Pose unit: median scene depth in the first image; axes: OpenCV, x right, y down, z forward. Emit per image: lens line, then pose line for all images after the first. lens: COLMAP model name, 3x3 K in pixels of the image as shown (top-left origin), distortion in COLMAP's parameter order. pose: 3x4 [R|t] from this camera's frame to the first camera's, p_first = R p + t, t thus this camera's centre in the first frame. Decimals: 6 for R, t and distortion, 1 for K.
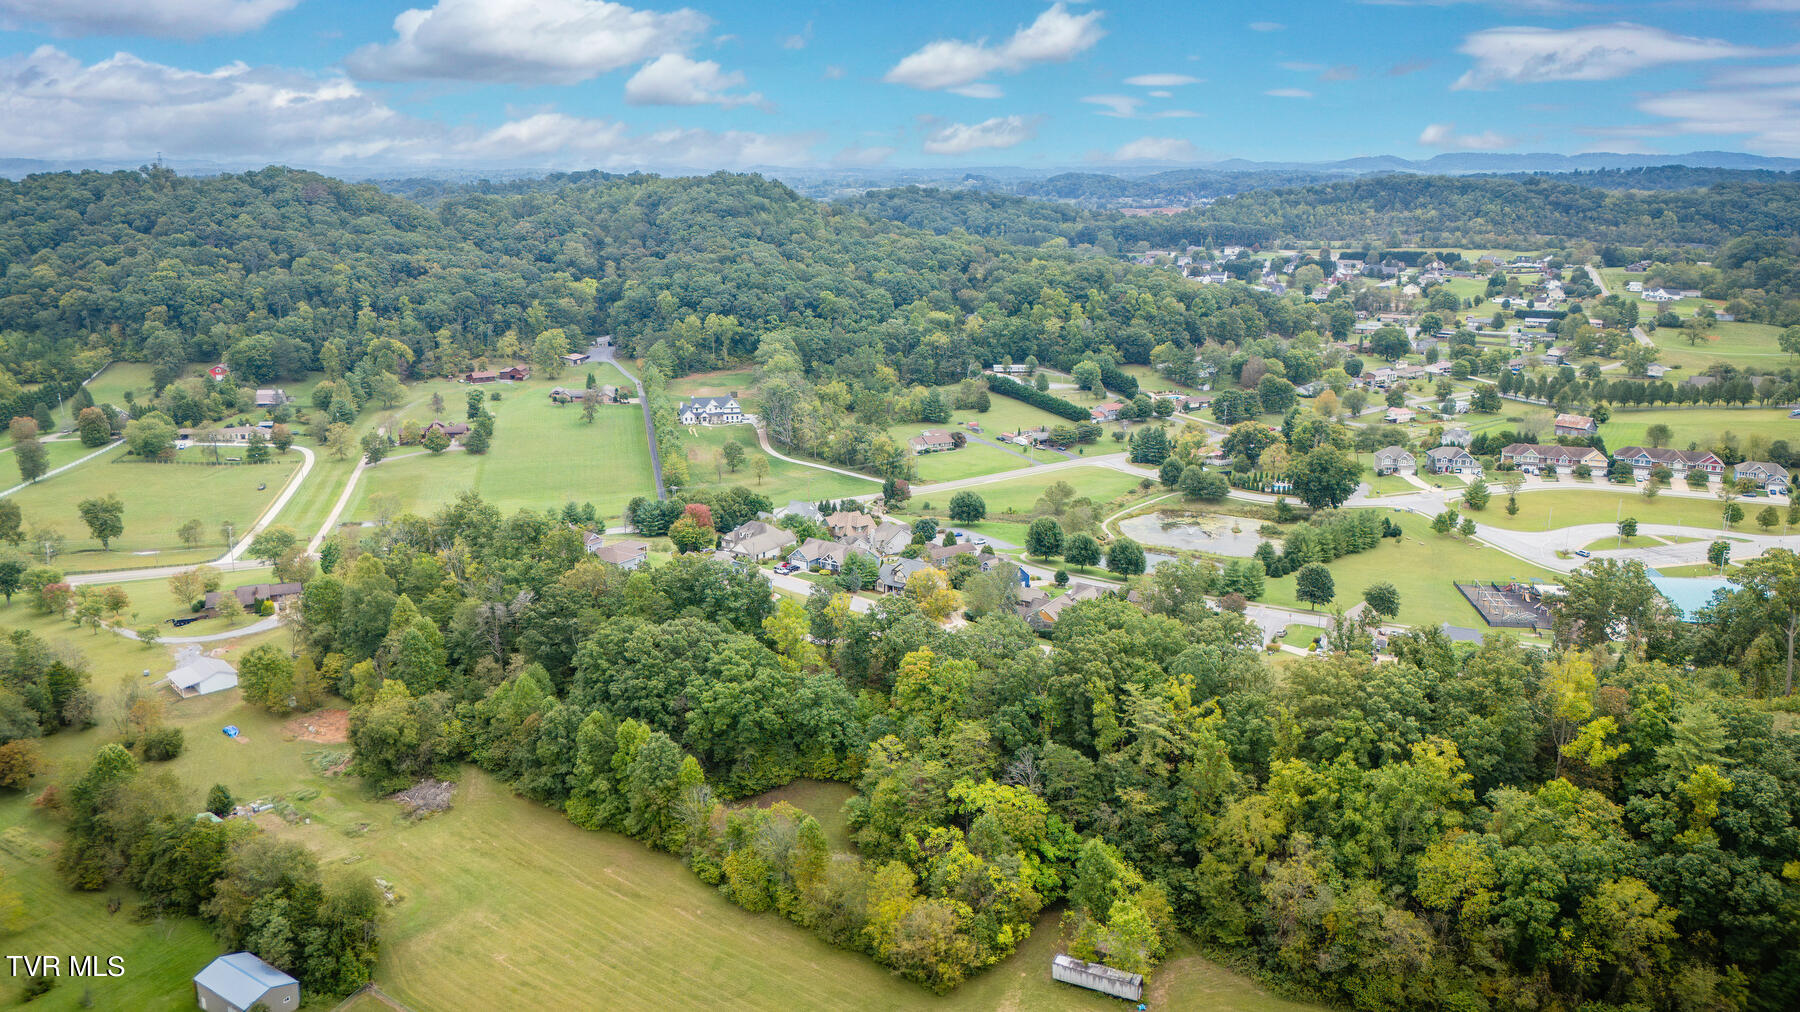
lens RADIAL K [[1305.7, 0, 896.7], [0, 1305.7, 506.2], [0, 0, 1]] dist [0.070372, -0.075744]
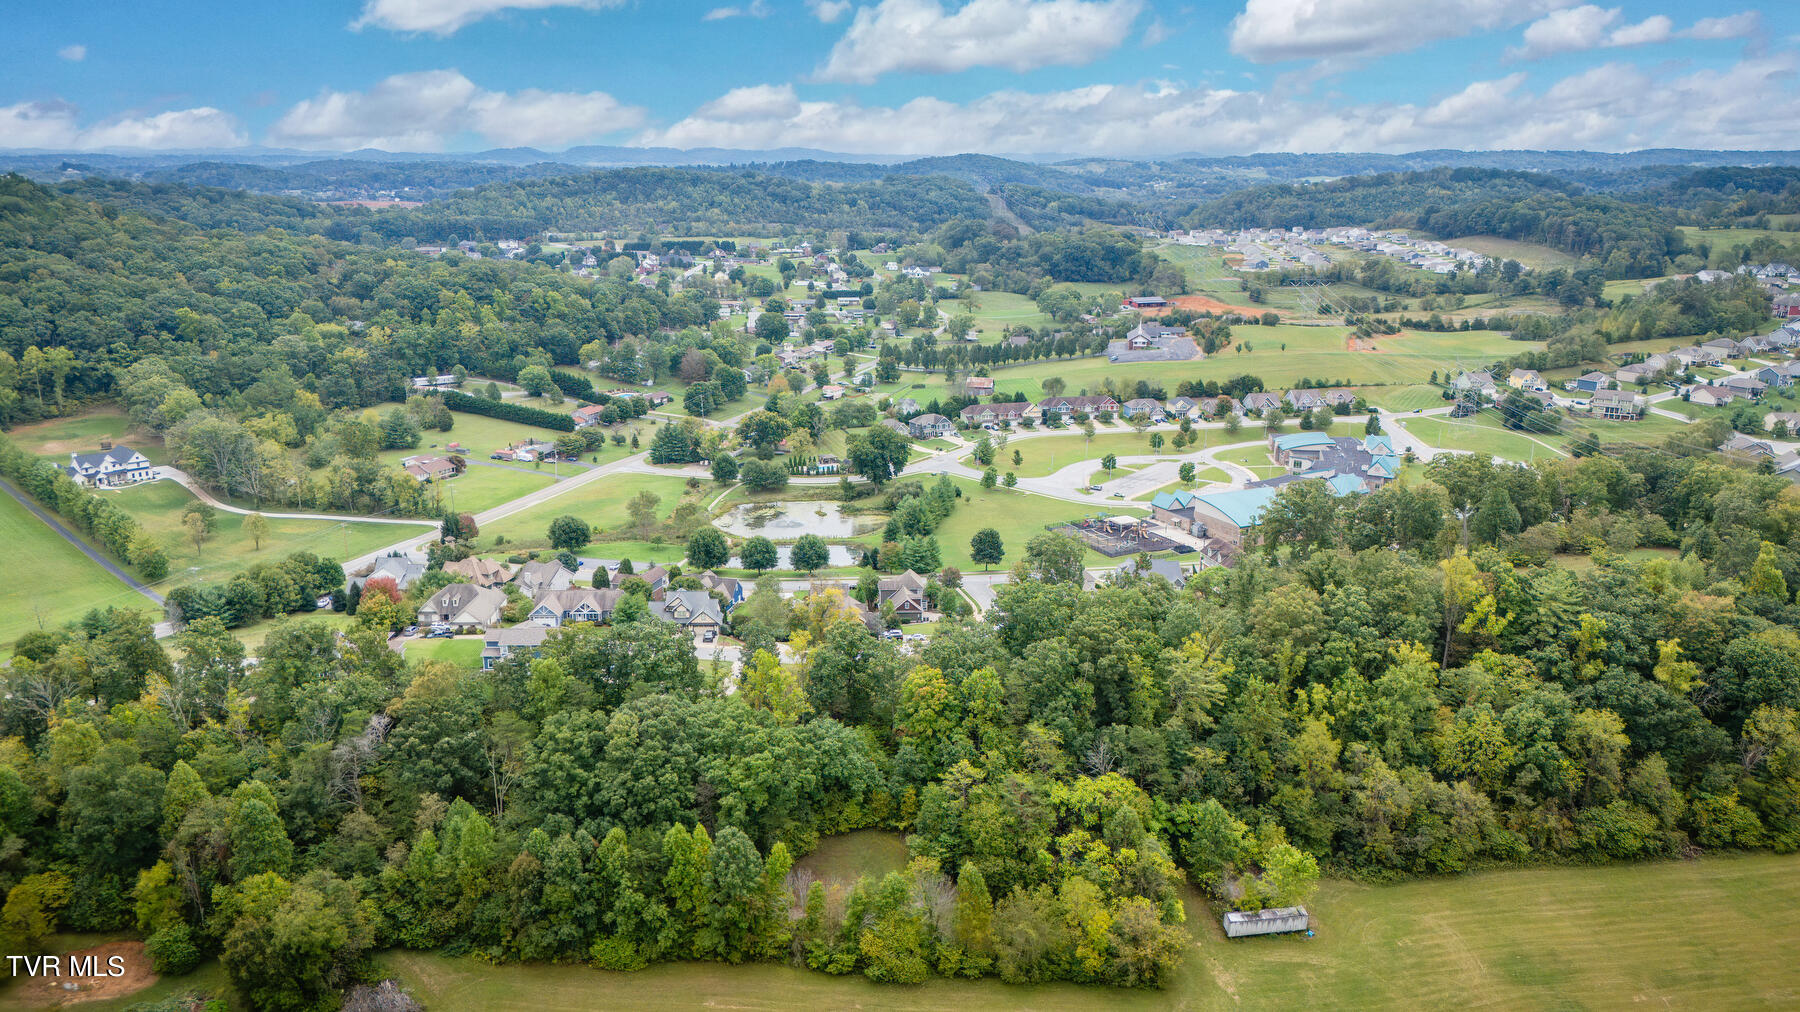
lens RADIAL K [[1305.7, 0, 897.9], [0, 1305.7, 518.7], [0, 0, 1]] dist [0.070372, -0.075744]
pose [[0.818000, -0.152403, 0.554661, -0.189537], [0.144157, 0.987805, 0.058819, -0.021290], [-0.556862, 0.031844, 0.829995, 0.079661]]
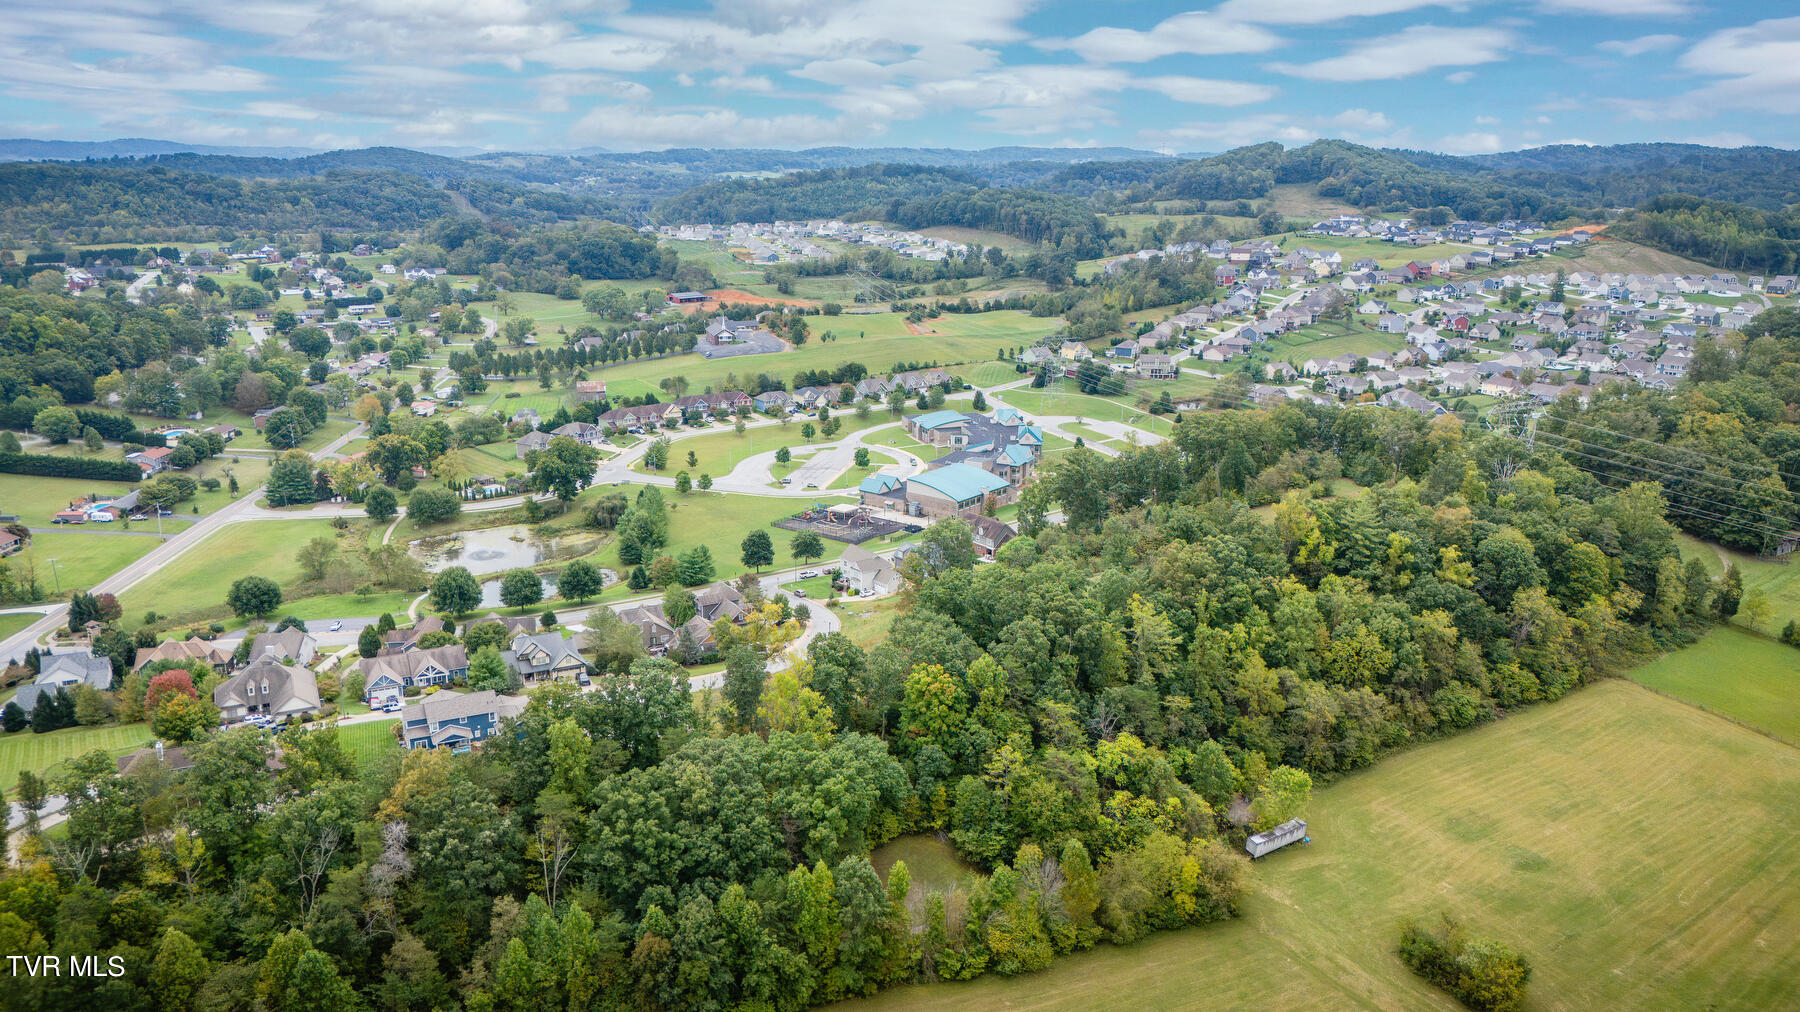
lens RADIAL K [[1305.7, 0, 901.7], [0, 1305.7, 516.2], [0, 0, 1]] dist [0.070372, -0.075744]
pose [[0.501855, -0.232675, 0.833069, -0.282696], [0.219625, 0.965852, 0.137455, -0.048856], [-0.836604, 0.113981, 0.535819, 0.181819]]
